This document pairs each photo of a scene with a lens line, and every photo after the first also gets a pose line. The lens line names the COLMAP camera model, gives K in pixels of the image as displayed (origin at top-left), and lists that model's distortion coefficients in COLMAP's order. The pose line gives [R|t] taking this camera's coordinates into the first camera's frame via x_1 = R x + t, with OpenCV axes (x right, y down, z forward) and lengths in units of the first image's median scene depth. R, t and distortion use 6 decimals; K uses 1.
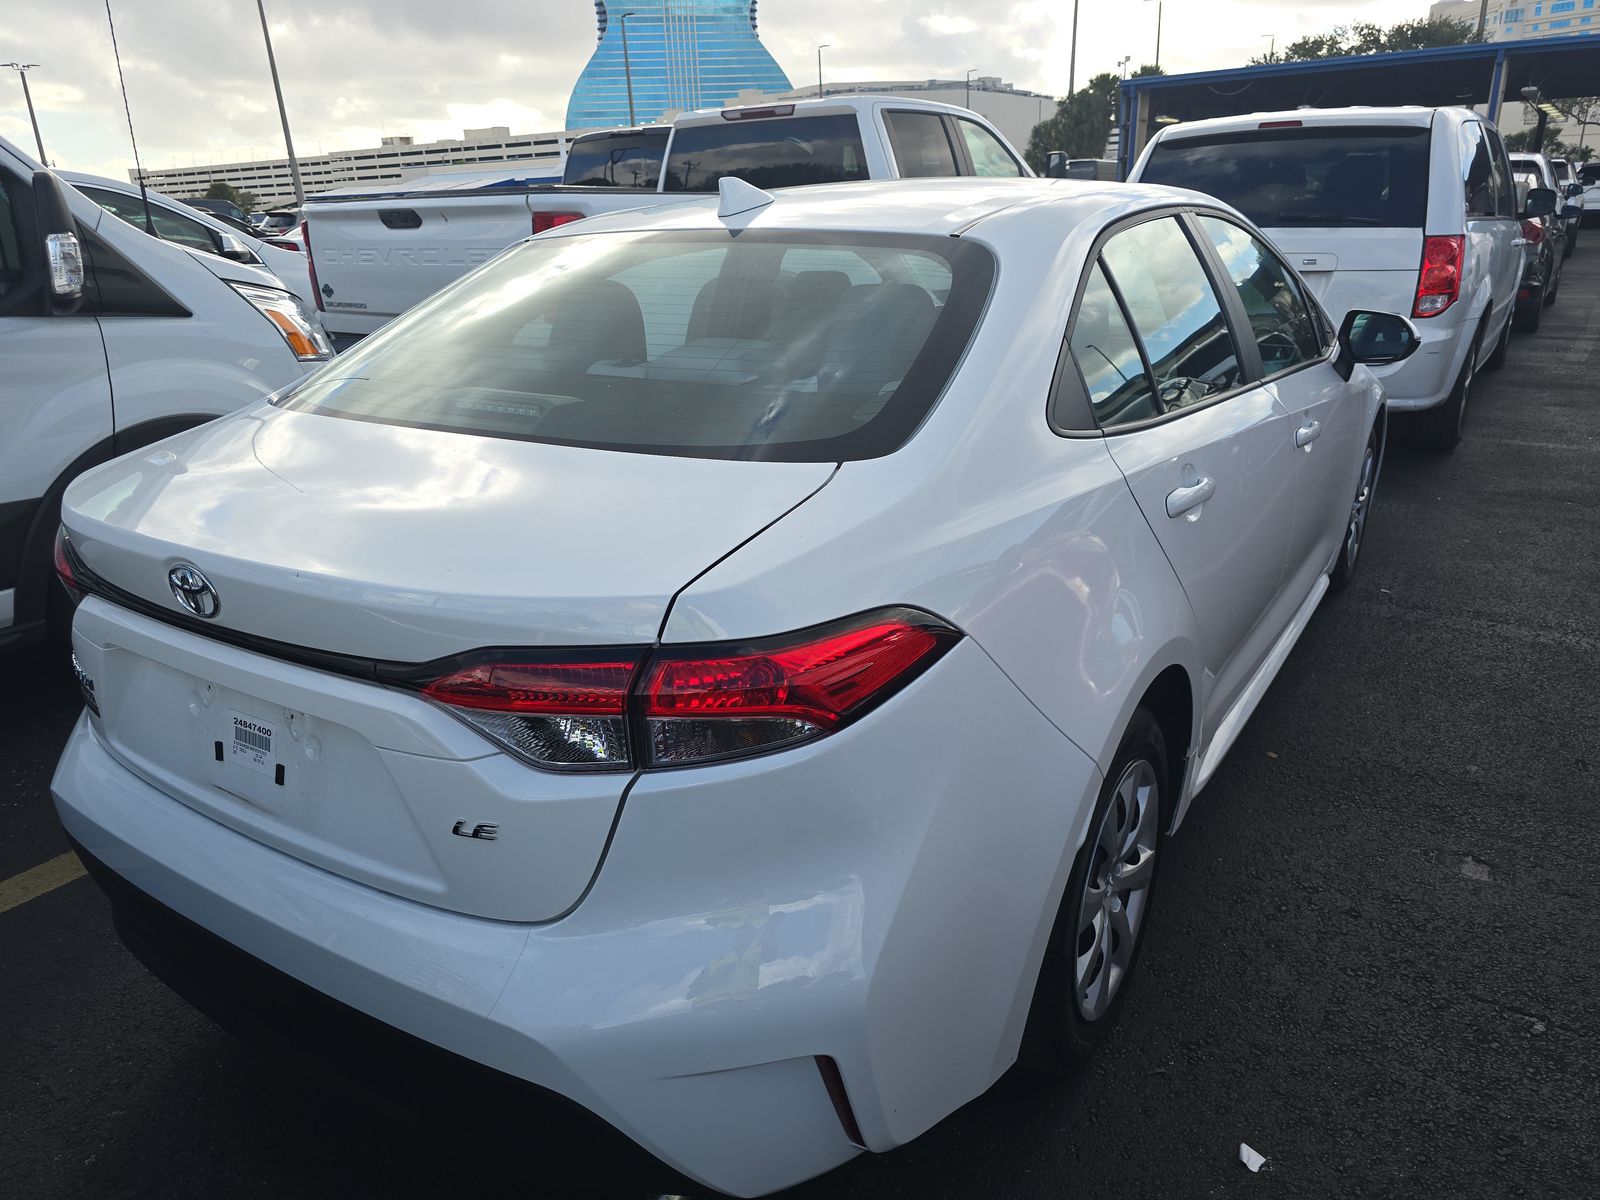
lens RADIAL K [[1055.7, 0, 872.2], [0, 1055.7, 591.5], [0, 0, 1]] dist [0.025109, -0.029418]
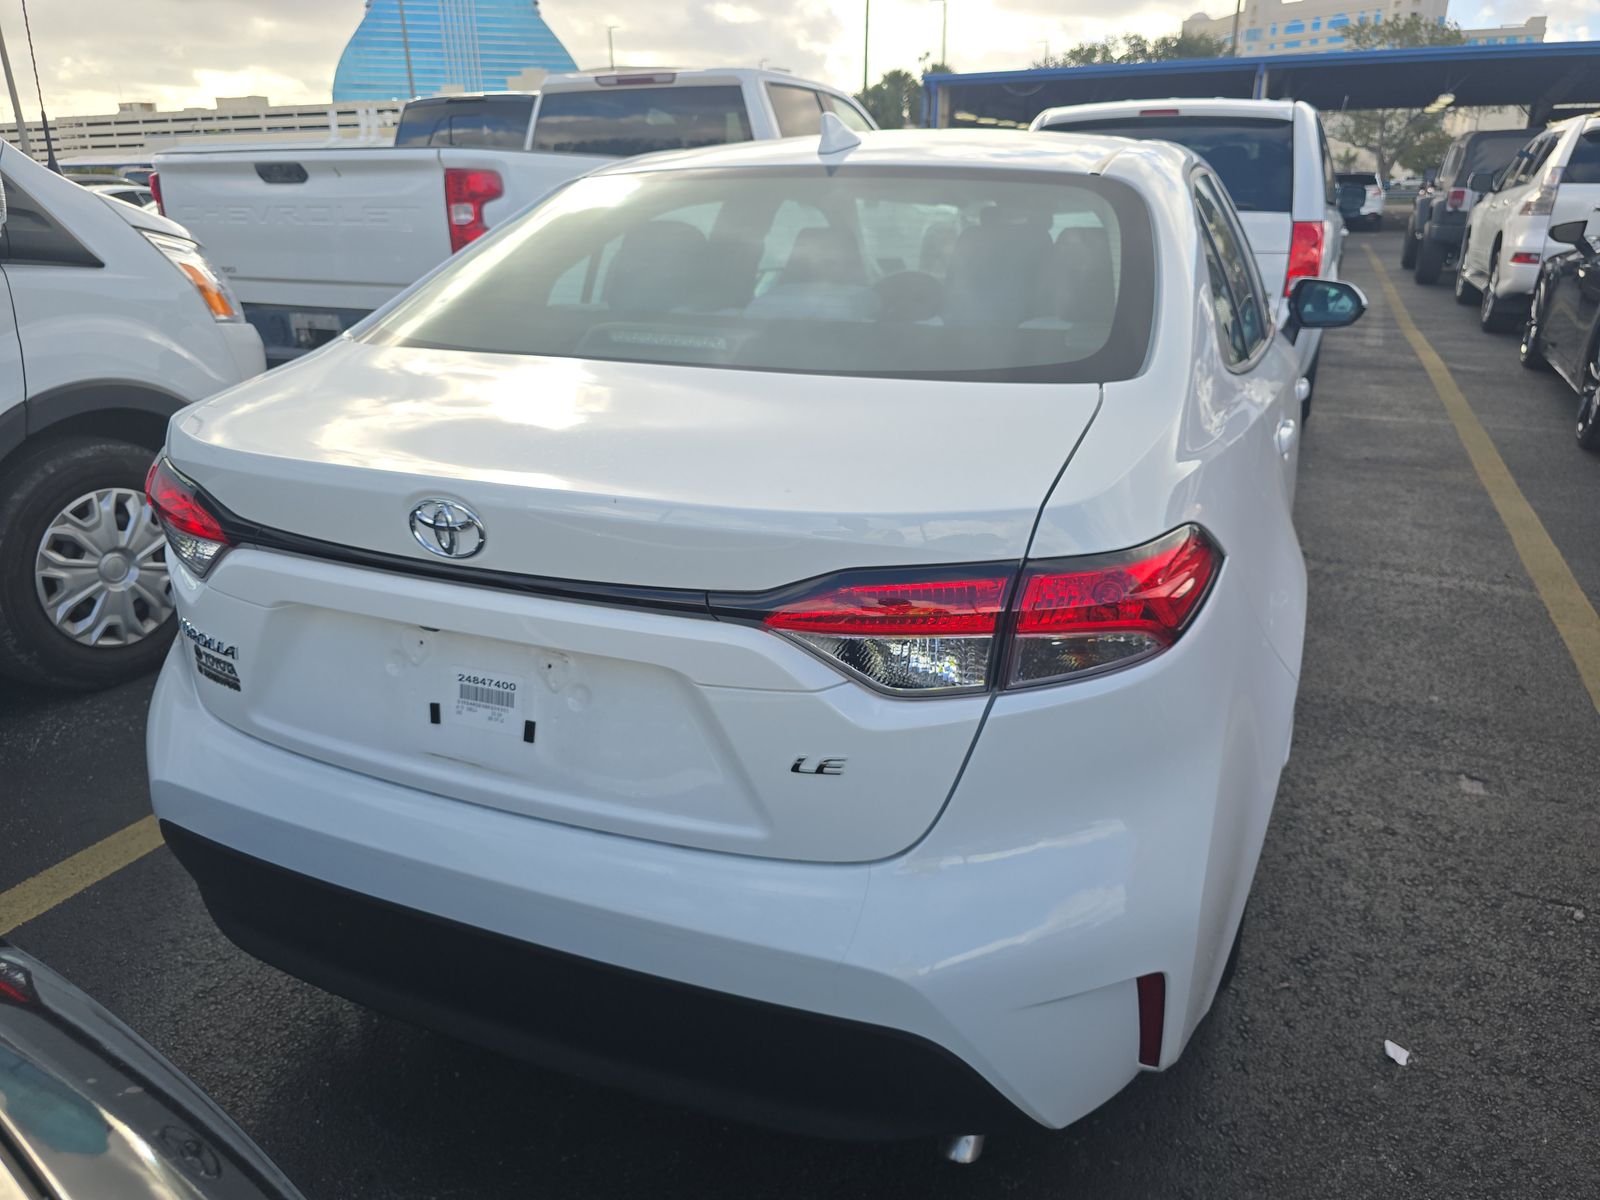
lens RADIAL K [[1055.7, 0, 804.0], [0, 1055.7, 601.2], [0, 0, 1]] dist [0.025109, -0.029418]
pose [[0.984662, -0.036532, 0.170606, -0.205396], [0.035083, 0.999318, 0.011500, 0.025259], [-0.170910, -0.005338, 0.985272, 0.029051]]
